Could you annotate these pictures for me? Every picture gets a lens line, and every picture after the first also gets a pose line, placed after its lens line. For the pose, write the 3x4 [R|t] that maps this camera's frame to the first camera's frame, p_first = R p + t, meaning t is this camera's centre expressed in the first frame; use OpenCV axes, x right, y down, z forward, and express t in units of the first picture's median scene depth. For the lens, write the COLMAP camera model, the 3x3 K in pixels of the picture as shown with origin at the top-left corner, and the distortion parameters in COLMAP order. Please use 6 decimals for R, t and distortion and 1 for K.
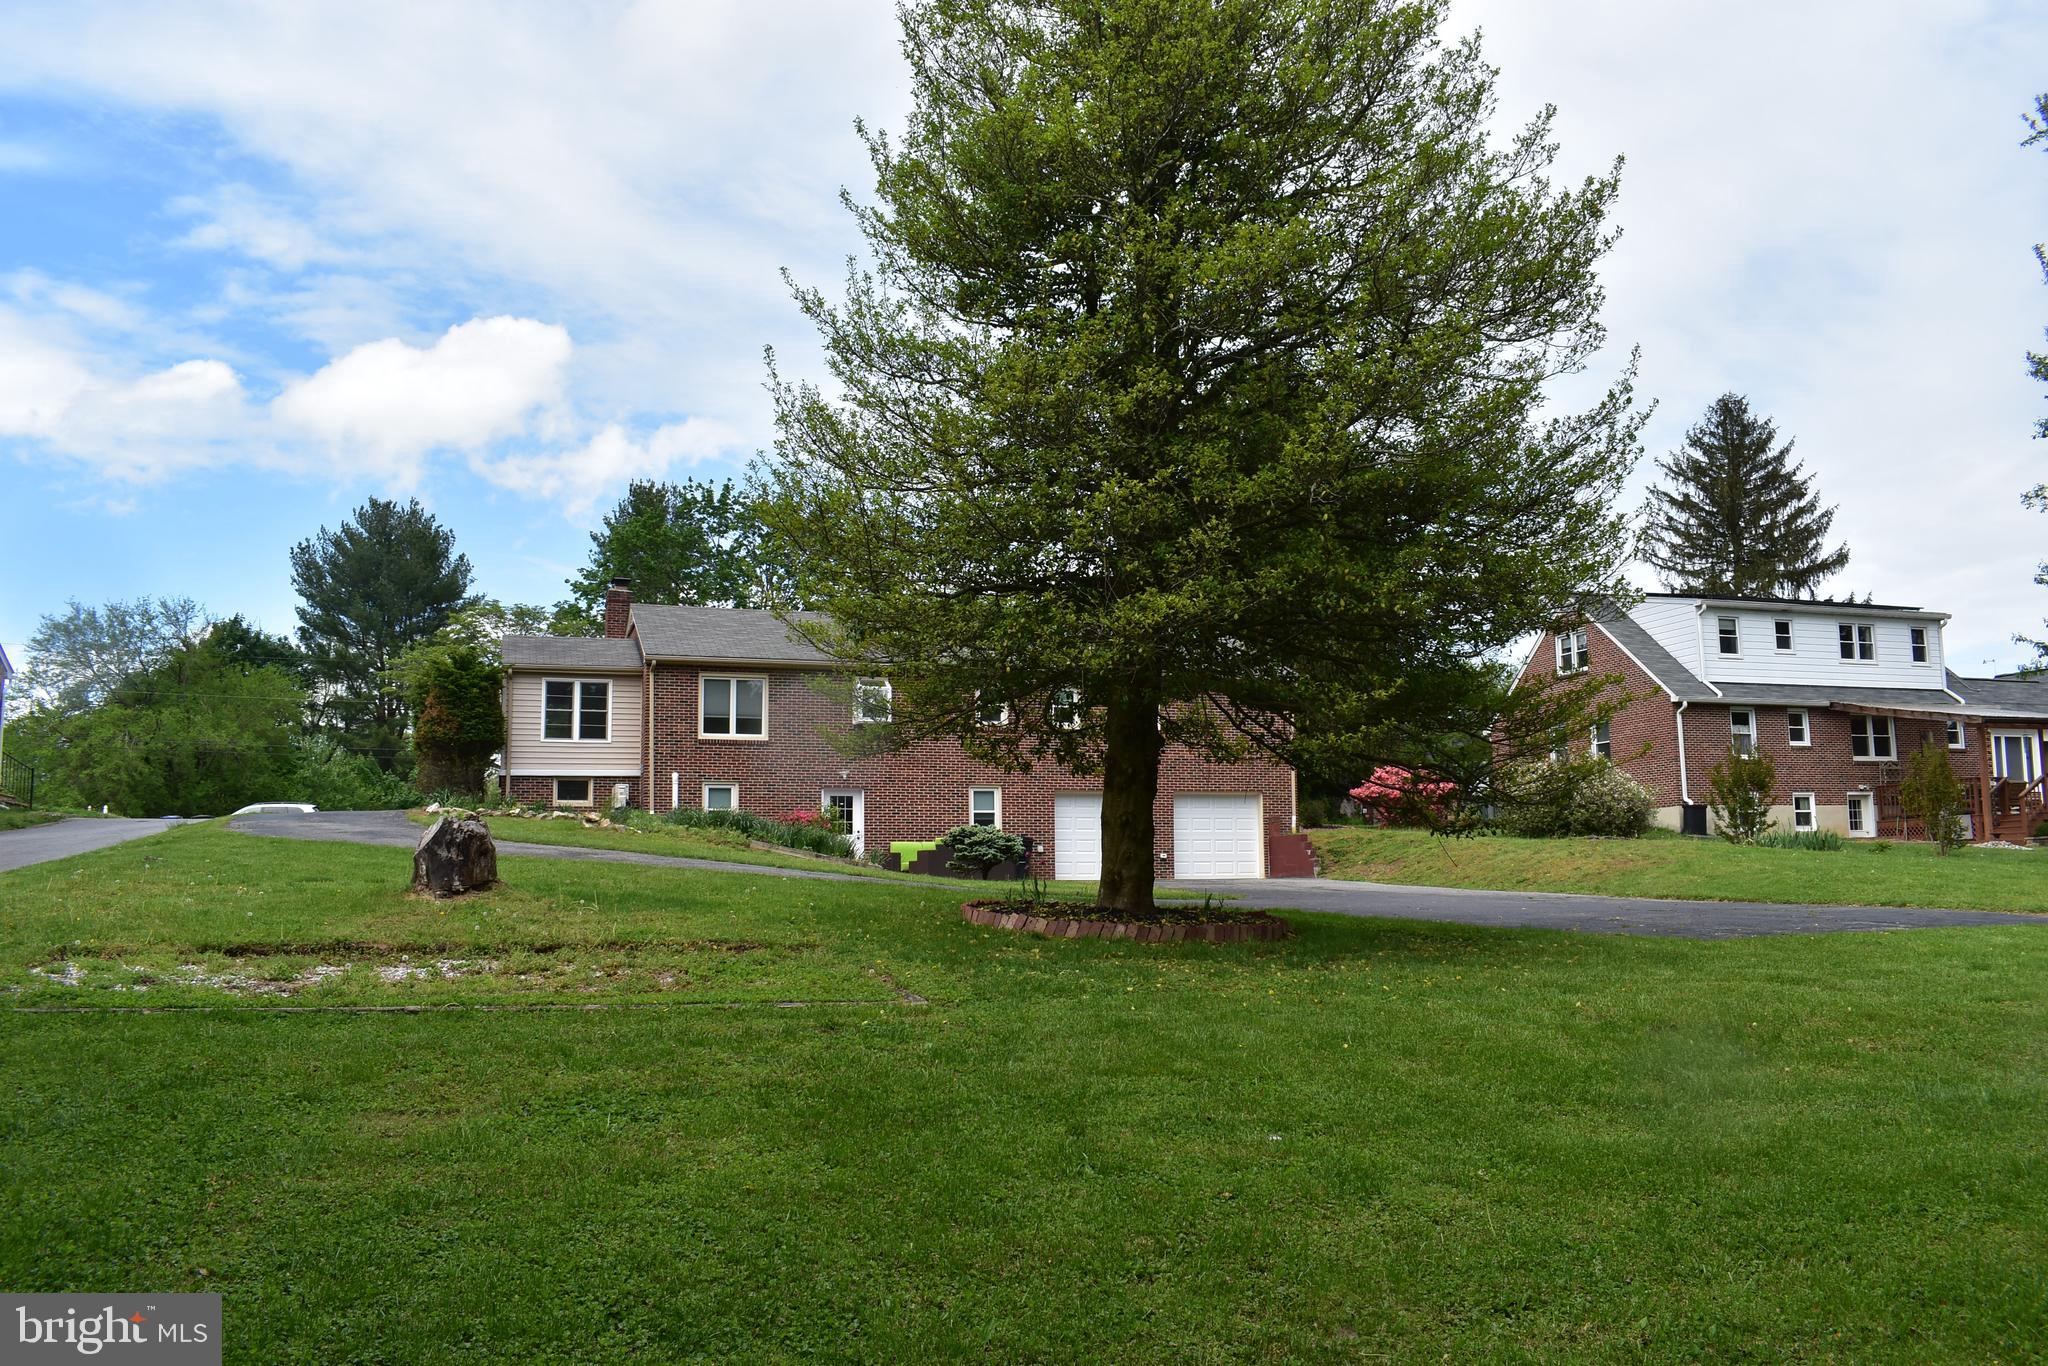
lens RADIAL K [[1612.6, 0, 1016.7], [0, 1612.6, 690.8], [0, 0, 1]] dist [-0.095943, 0.013859]
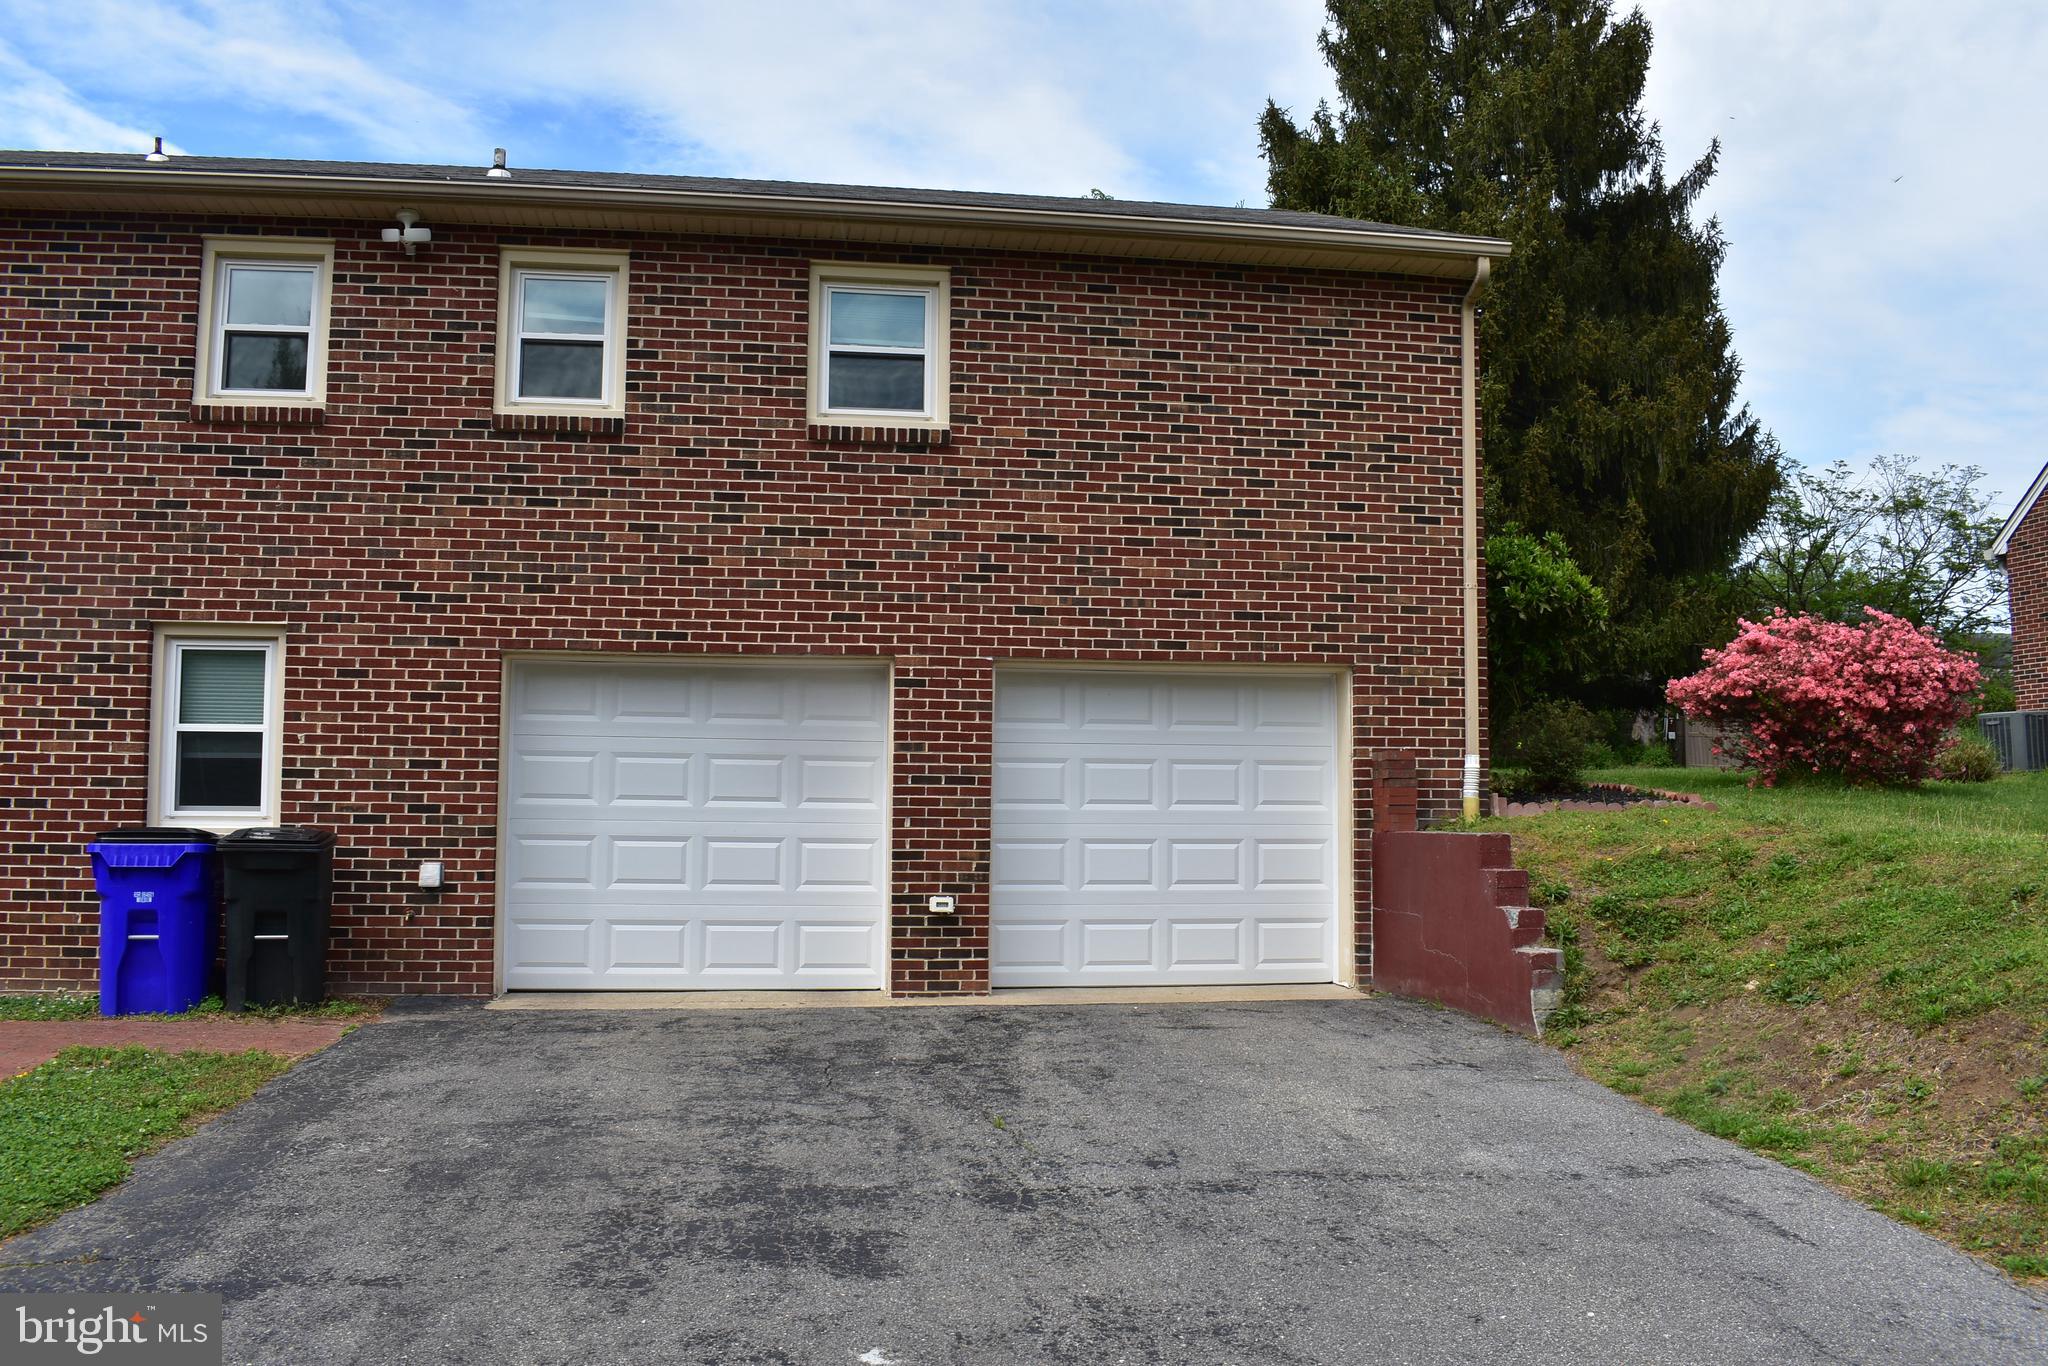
lens RADIAL K [[1612.6, 0, 1033.1], [0, 1612.6, 670.7], [0, 0, 1]] dist [-0.095943, 0.013859]
pose [[0.987195, 0.001212, -0.159510, 0.143191], [0.004773, 0.999299, 0.037132, 0.053714], [0.159444, -0.037418, 0.986498, 0.727972]]
